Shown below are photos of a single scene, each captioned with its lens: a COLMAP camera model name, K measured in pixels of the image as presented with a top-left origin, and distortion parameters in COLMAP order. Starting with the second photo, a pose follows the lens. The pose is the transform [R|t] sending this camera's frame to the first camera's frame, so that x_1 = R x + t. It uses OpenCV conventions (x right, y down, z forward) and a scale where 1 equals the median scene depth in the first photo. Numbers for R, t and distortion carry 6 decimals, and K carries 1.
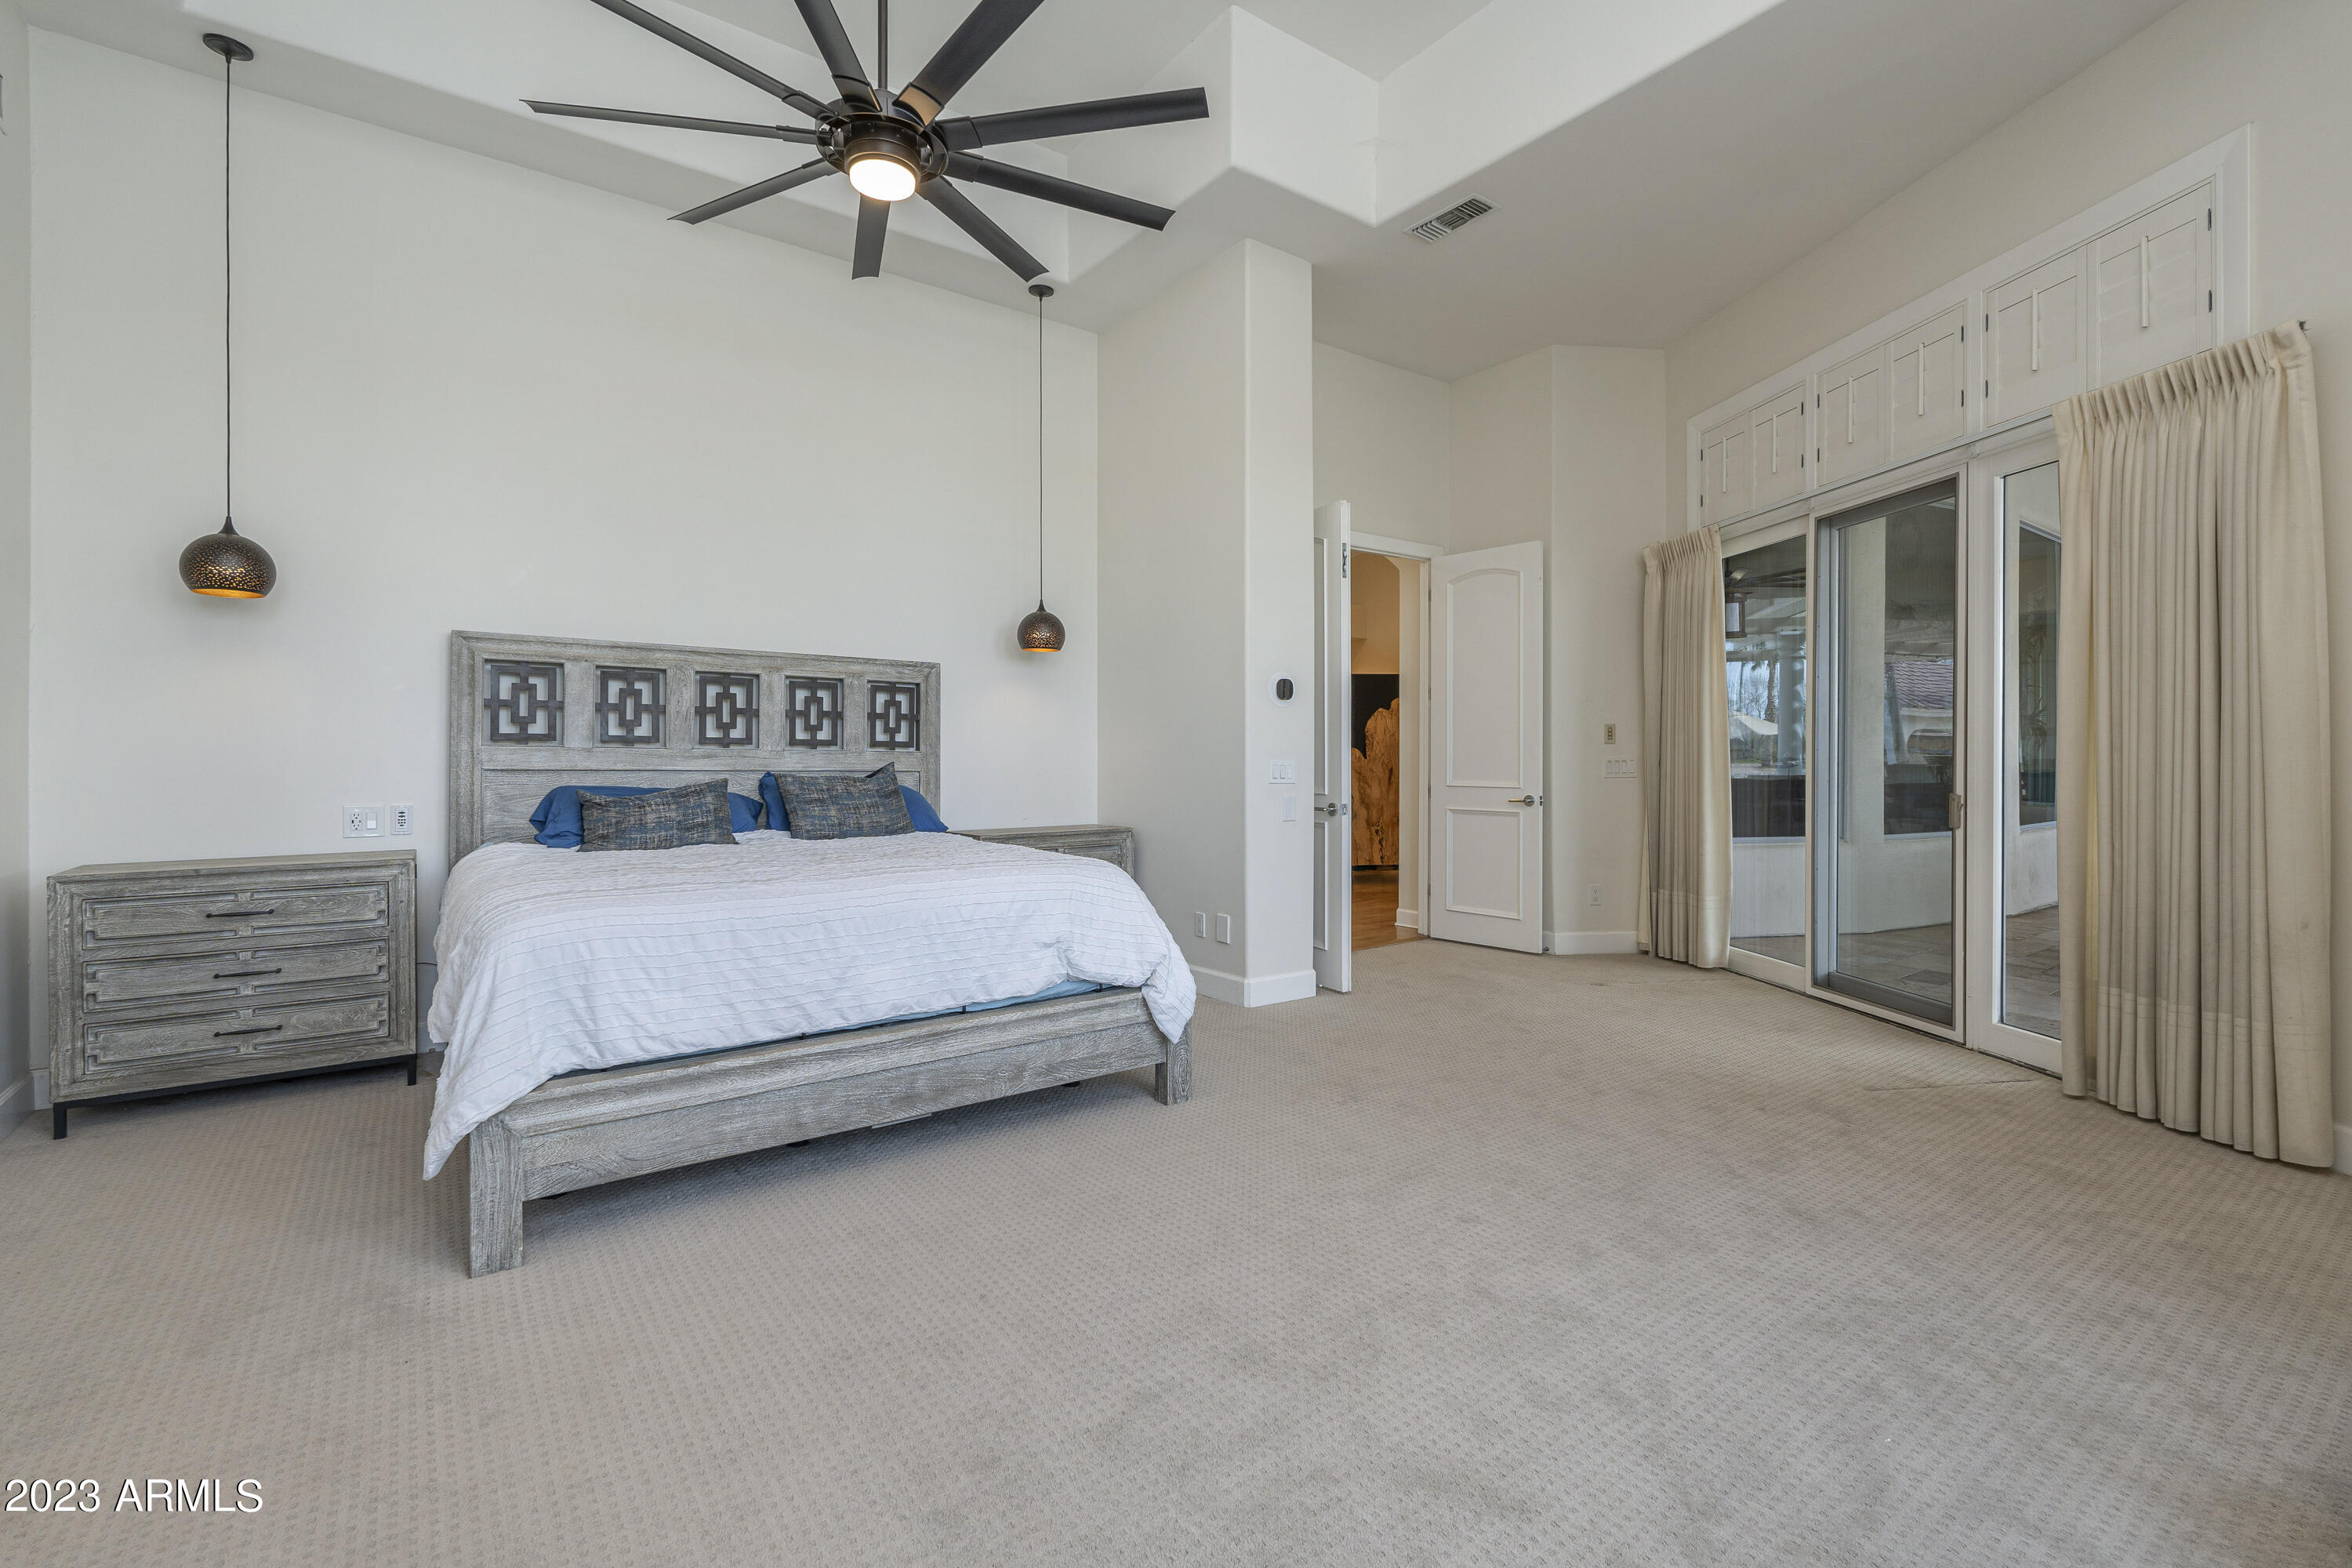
lens RADIAL K [[1025.9, 0, 1170.0], [0, 1025.9, 764.9], [0, 0, 1]] dist [-0.008368, 0.000787]
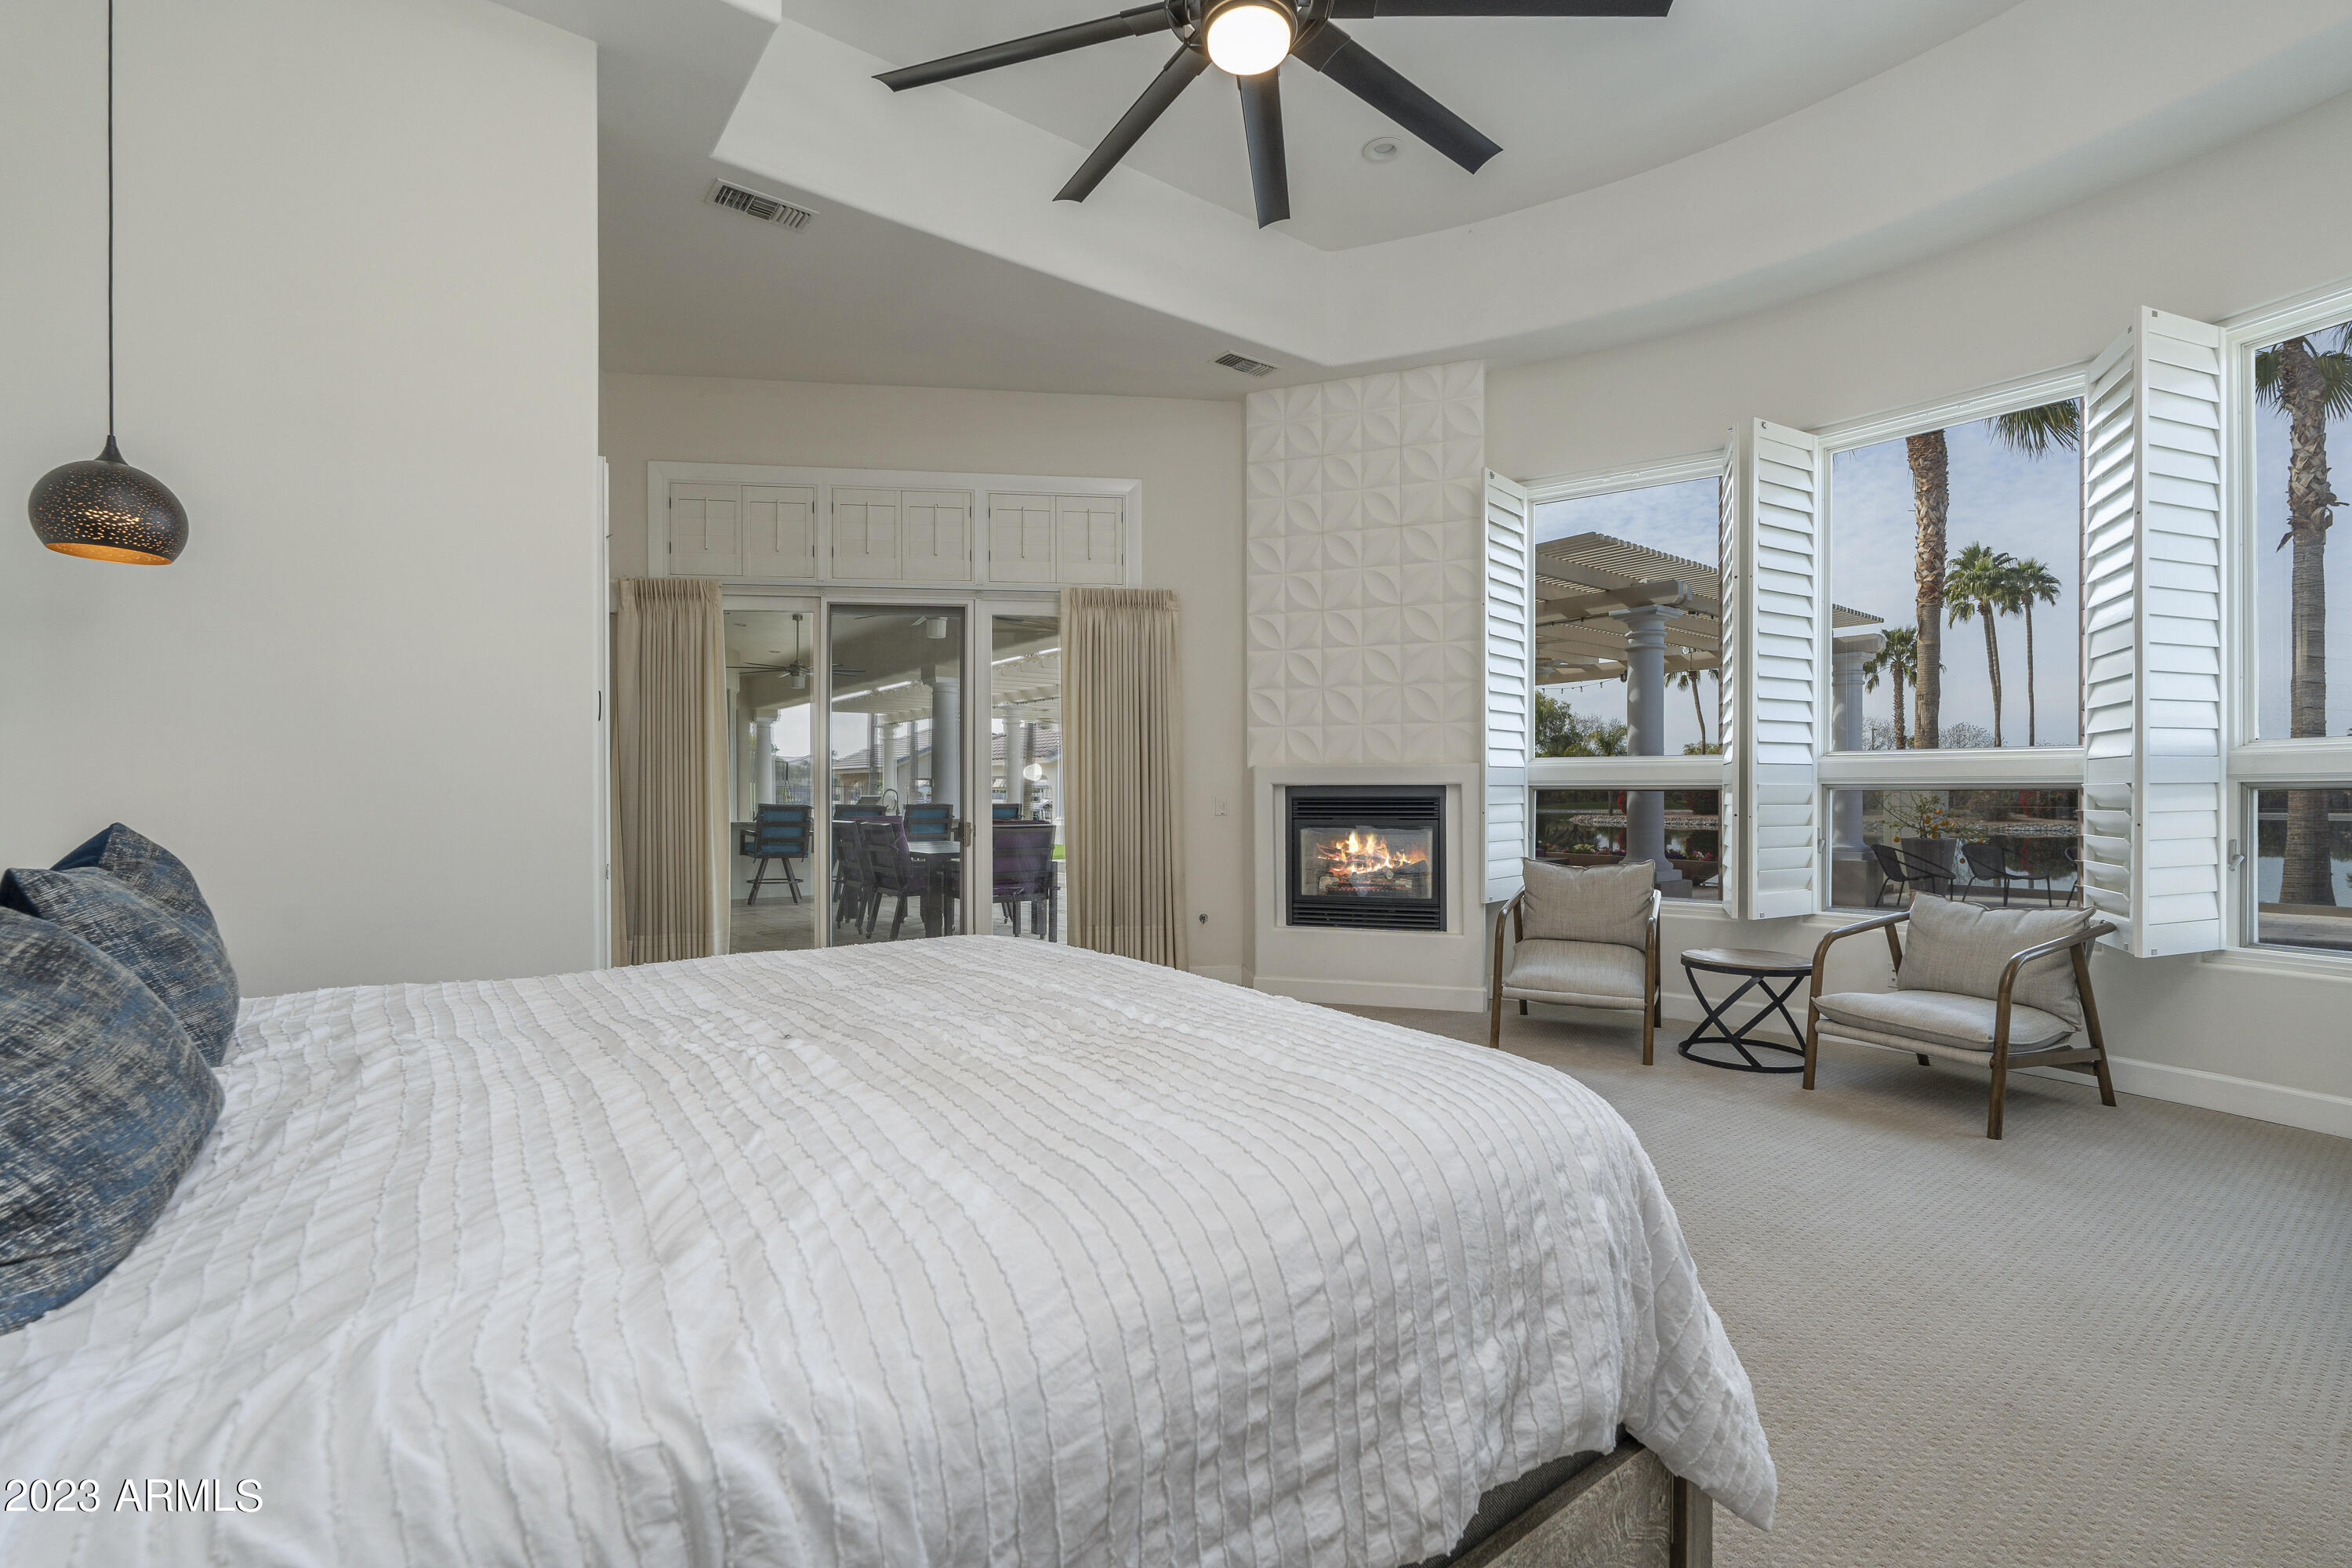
lens RADIAL K [[1025.9, 0, 1162.6], [0, 1025.9, 797.0], [0, 0, 1]] dist [-0.008368, 0.000787]
pose [[-0.032095, -0.003553, 0.999479, -0.880326], [0.009954, 0.999943, 0.003875, -0.011613], [-0.999435, 0.010073, -0.032058, 0.926405]]
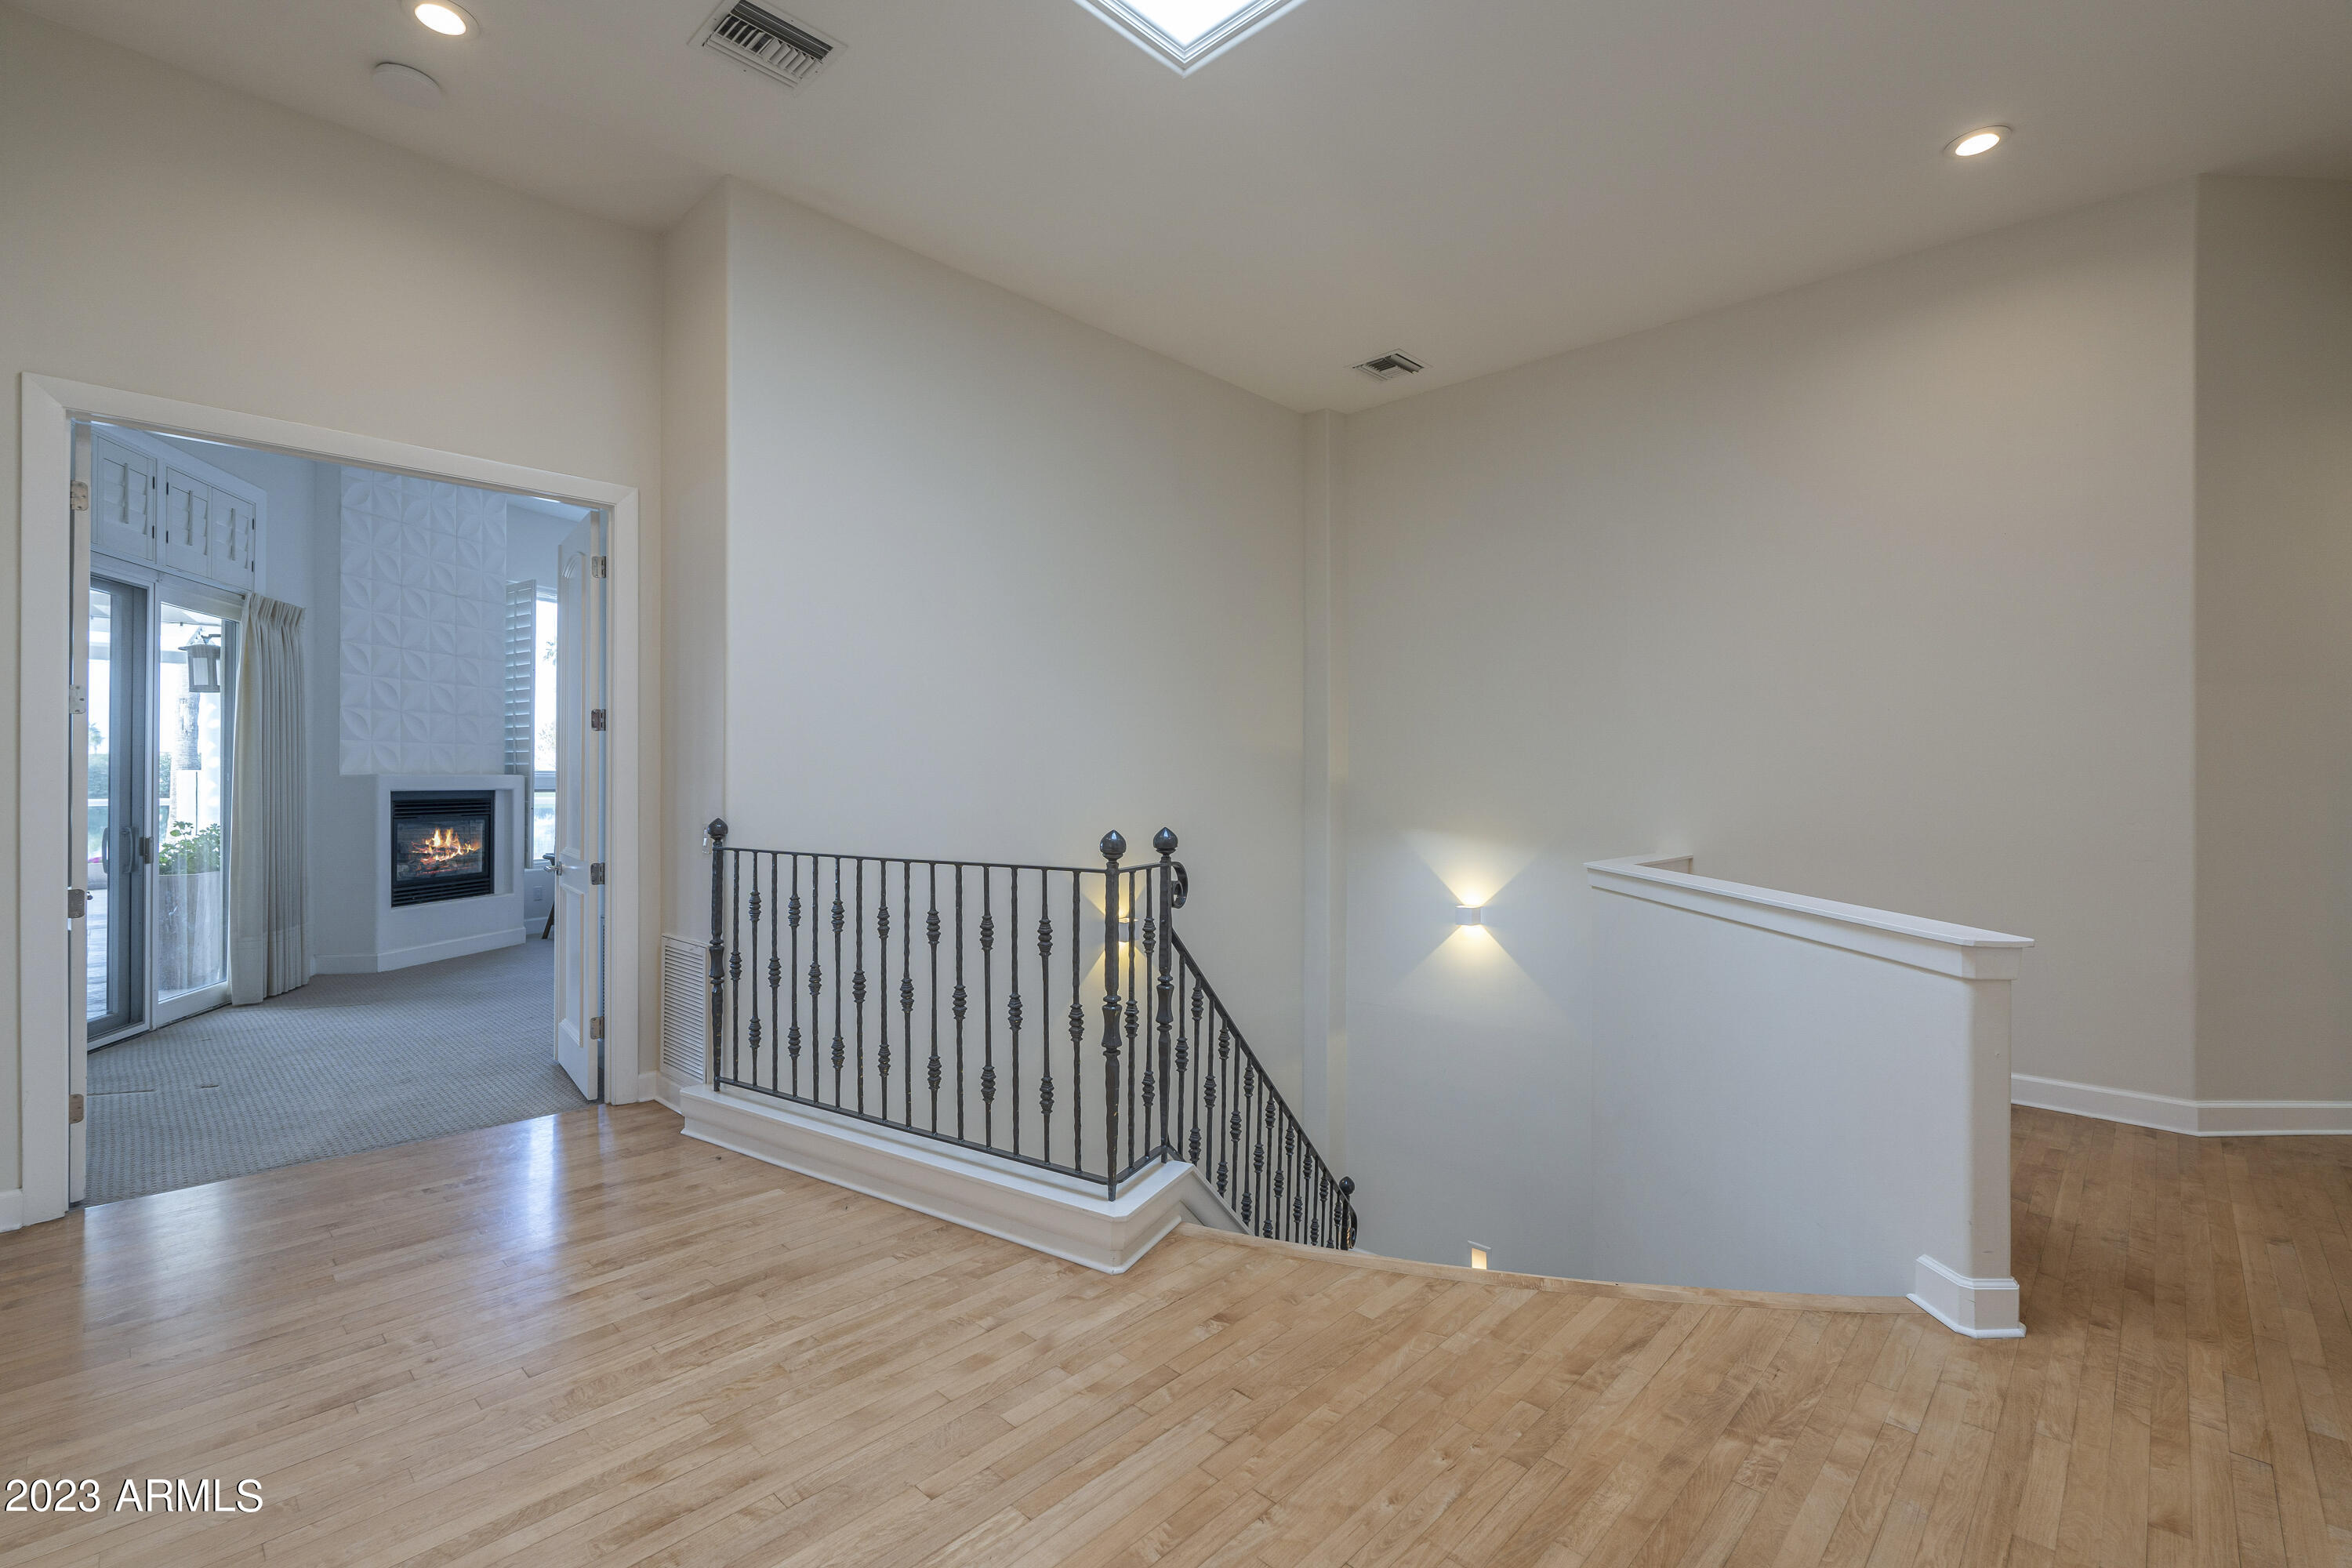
lens RADIAL K [[1025.9, 0, 1168.1], [0, 1025.9, 780.2], [0, 0, 1]] dist [-0.008368, 0.000787]
pose [[-0.984920, 0.005350, -0.172930, -0.322078], [0.004362, 0.999972, 0.006096, -0.051864], [0.172957, 0.005250, -0.984915, 3.013288]]
